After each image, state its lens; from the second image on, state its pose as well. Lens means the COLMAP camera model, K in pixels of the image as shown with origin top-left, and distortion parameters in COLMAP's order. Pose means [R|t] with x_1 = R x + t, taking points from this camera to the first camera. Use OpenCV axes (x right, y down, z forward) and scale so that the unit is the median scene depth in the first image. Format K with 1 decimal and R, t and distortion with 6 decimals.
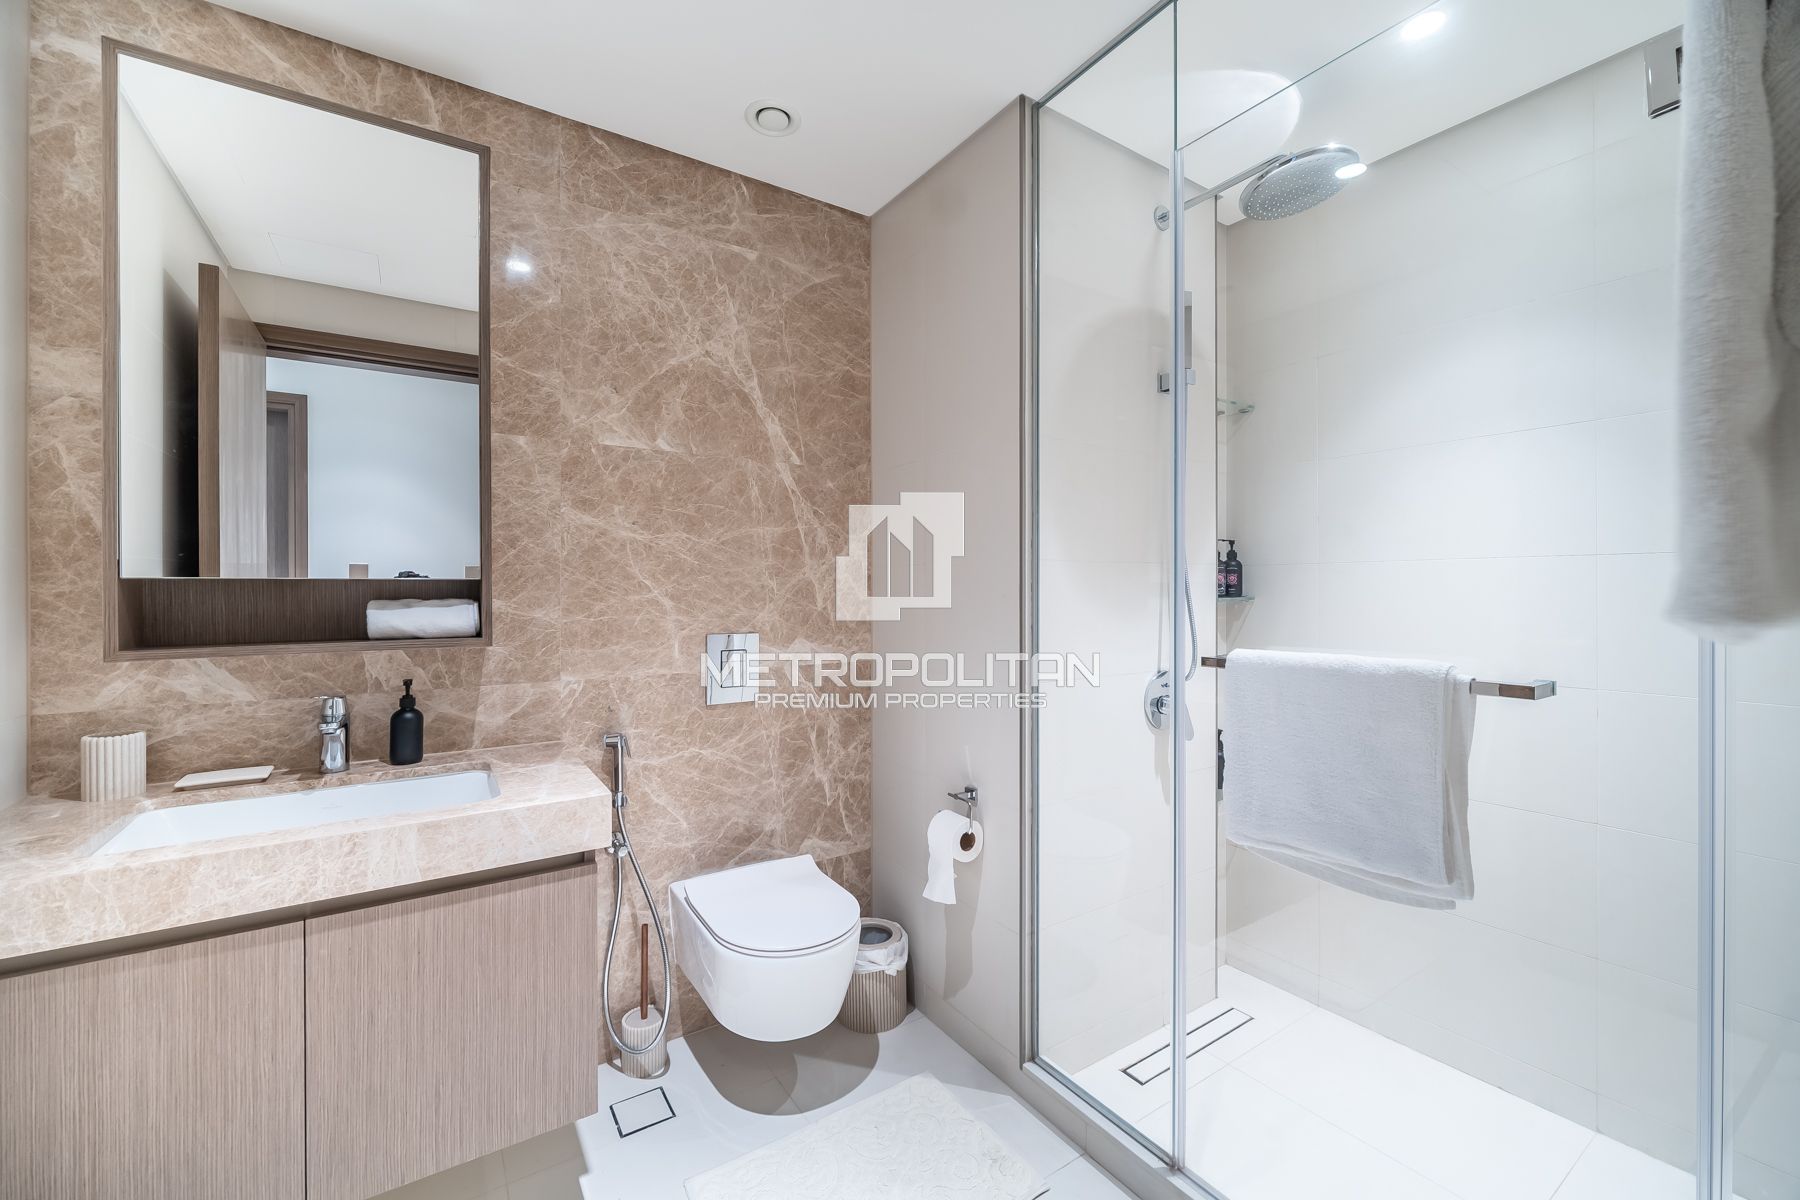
lens RADIAL K [[717.7, 0, 920.4], [0, 717.7, 588.5], [0, 0, 1]] dist [-0.009523, 0.000075]
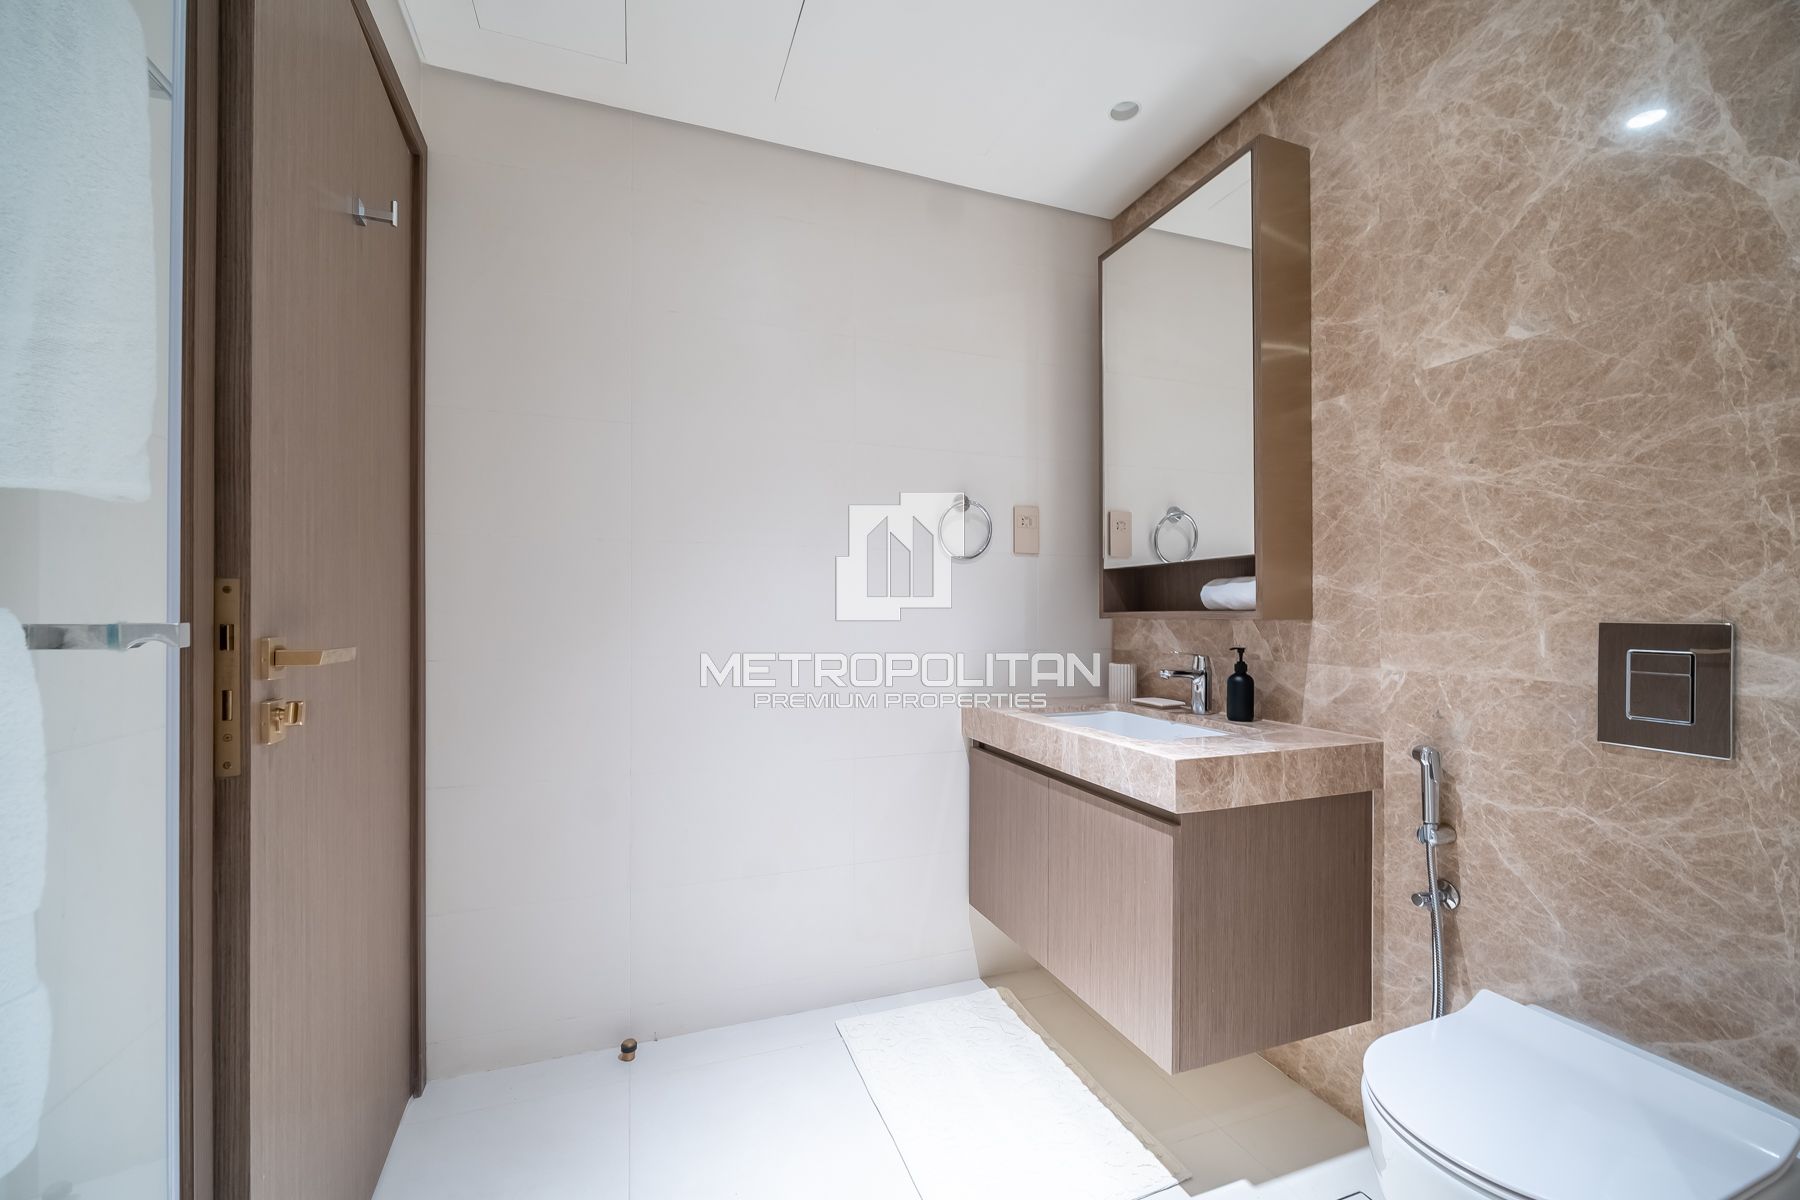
lens RADIAL K [[717.7, 0, 907.9], [0, 717.7, 621.1], [0, 0, 1]] dist [-0.009523, 0.000075]
pose [[-0.239355, 0.004889, -0.970920, 0.438468], [-0.005080, 0.999967, 0.006288, 0.068395], [0.970919, 0.006438, -0.239322, 0.642085]]
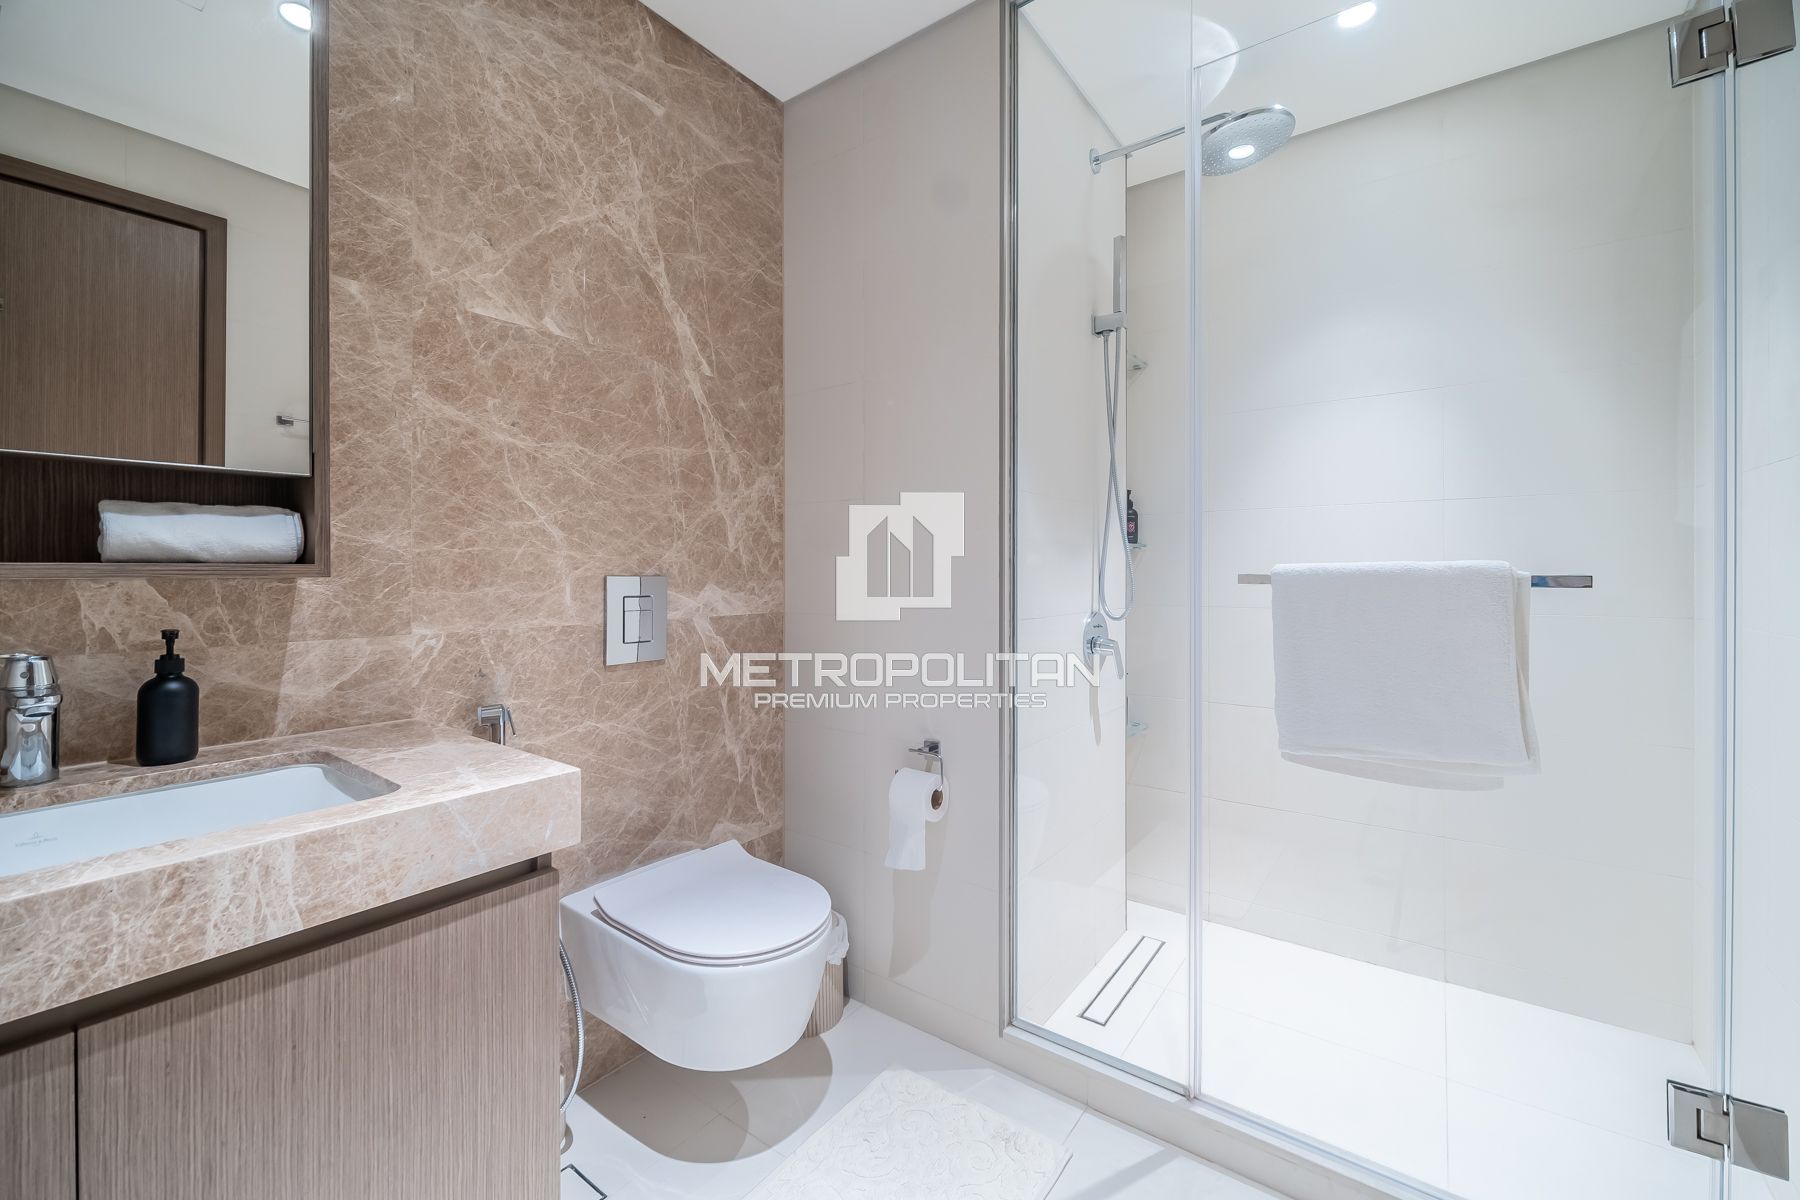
lens RADIAL K [[717.7, 0, 925.6], [0, 717.7, 572.4], [0, 0, 1]] dist [-0.009523, 0.000075]
pose [[0.940392, -0.001997, 0.340085, -0.256380], [0.001707, 0.999998, 0.001152, 0.065284], [-0.340087, -0.000503, 0.940394, 0.153677]]
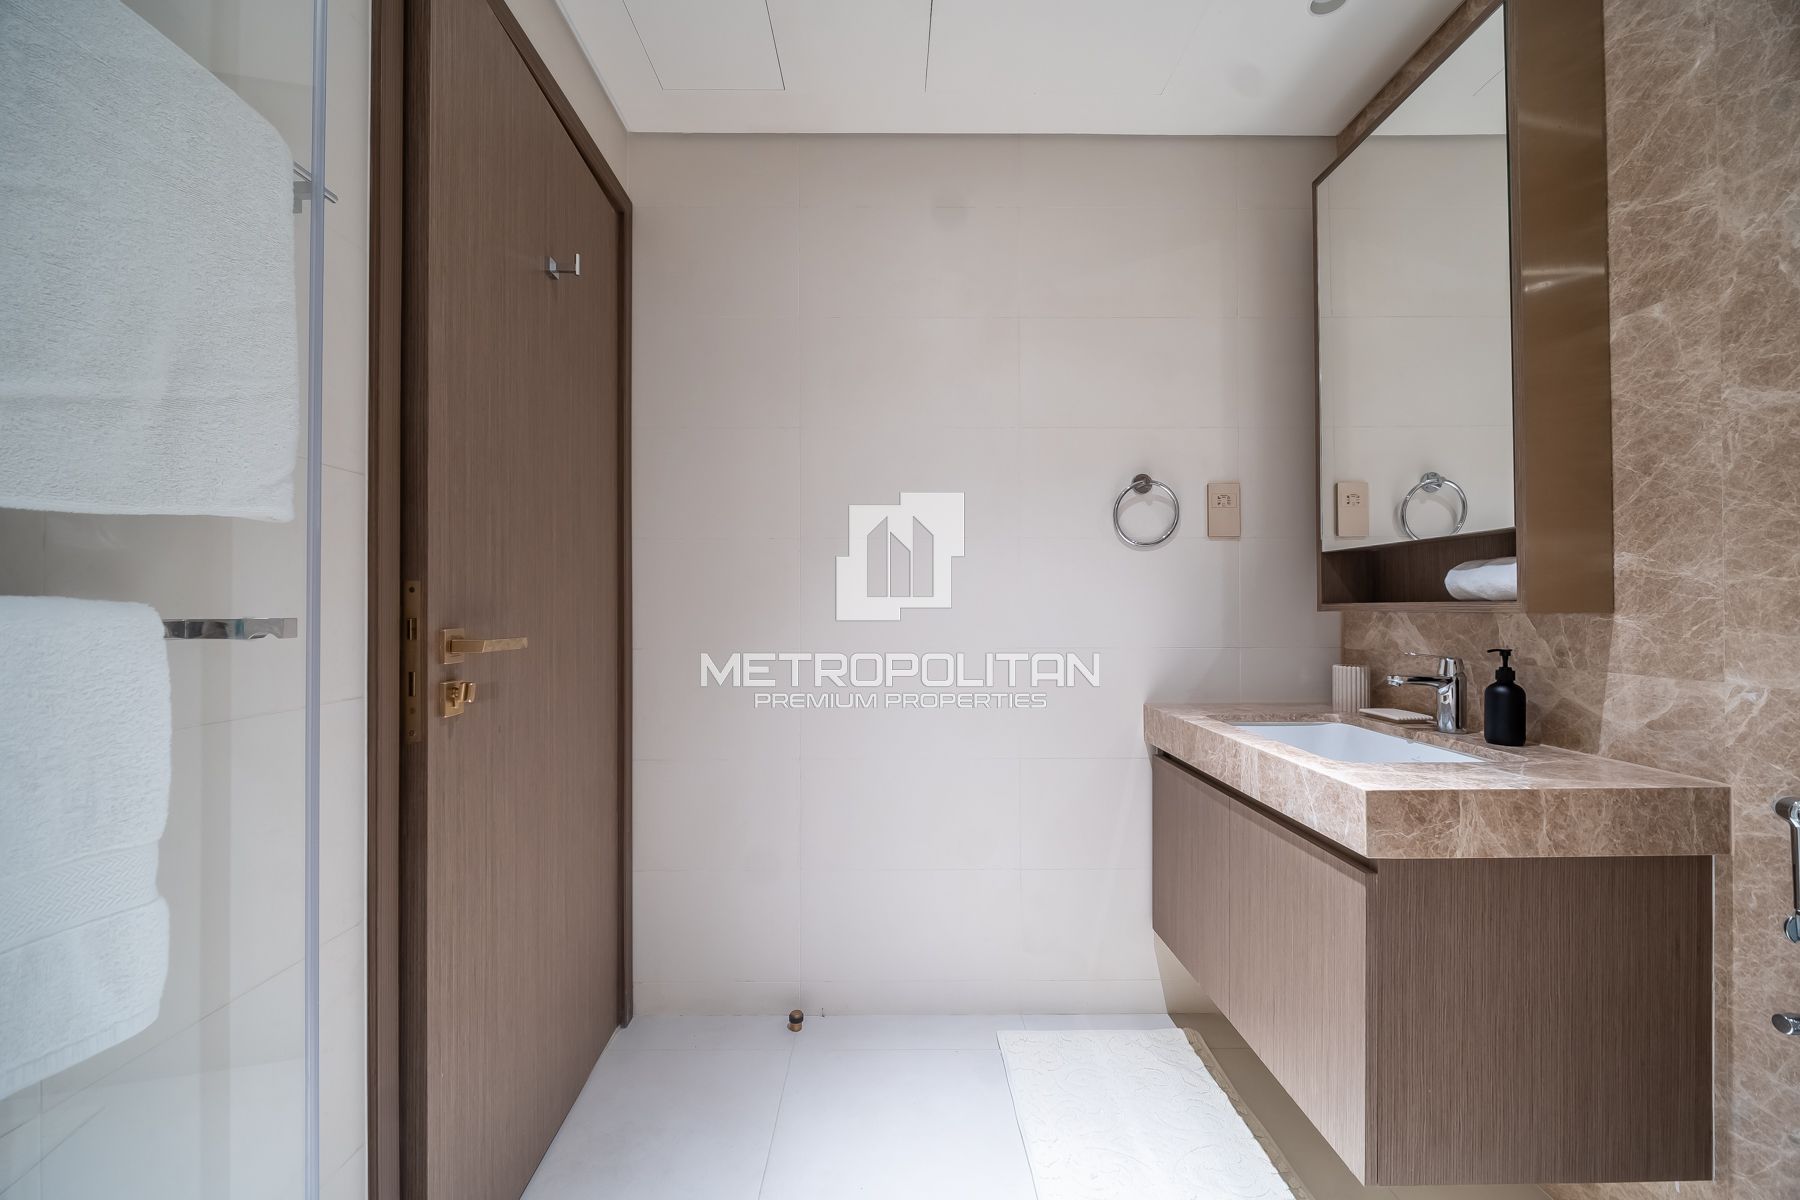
lens RADIAL K [[717.7, 0, 906.1], [0, 717.7, 608.4], [0, 0, 1]] dist [-0.009523, 0.000075]
pose [[-0.556934, -0.000185, -0.830557, 0.354632], [-0.002577, 0.999996, 0.001505, 0.066101], [0.830553, 0.002978, -0.556932, 0.742962]]
